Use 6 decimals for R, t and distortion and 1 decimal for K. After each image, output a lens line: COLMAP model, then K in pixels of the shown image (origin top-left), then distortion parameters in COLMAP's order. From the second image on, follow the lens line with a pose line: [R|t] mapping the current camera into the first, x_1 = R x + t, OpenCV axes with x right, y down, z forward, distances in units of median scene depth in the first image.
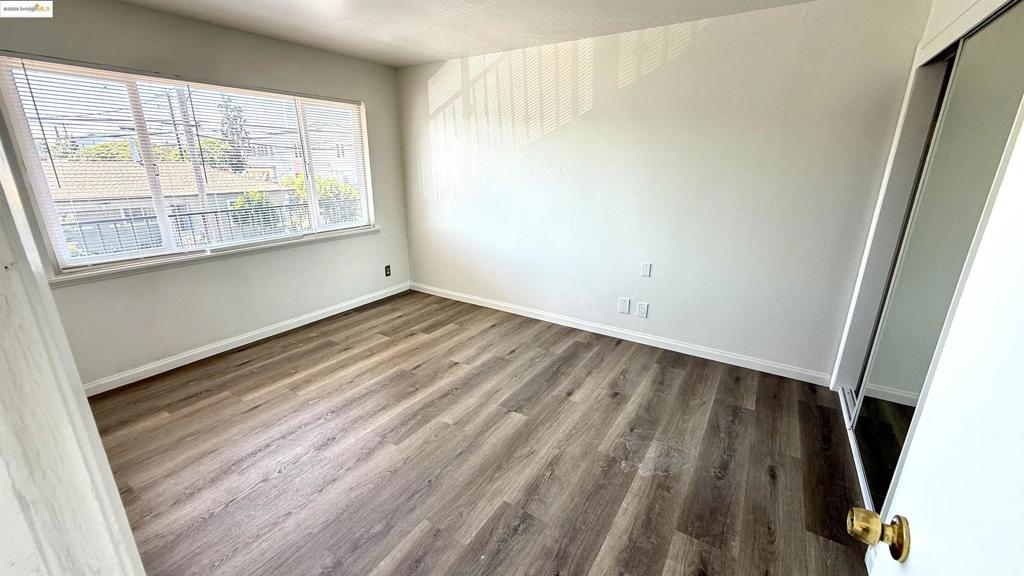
lens RADIAL K [[409.2, 0, 507.2], [0, 409.2, 290.4], [0, 0, 1]] dist [-0.001627, -0.000240]
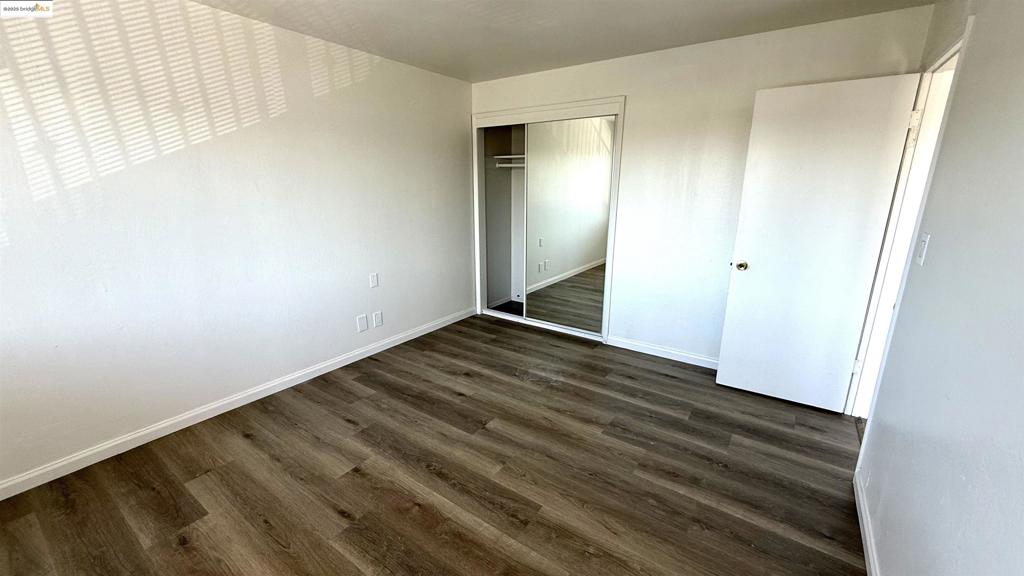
lens RADIAL K [[409.2, 0, 507.2], [0, 409.2, 290.4], [0, 0, 1]] dist [-0.001627, -0.000240]
pose [[0.043470, -0.266639, 0.962816, -0.726521], [0.292298, 0.924951, 0.242955, -0.201828], [-0.955339, 0.270868, 0.118146, 0.623427]]
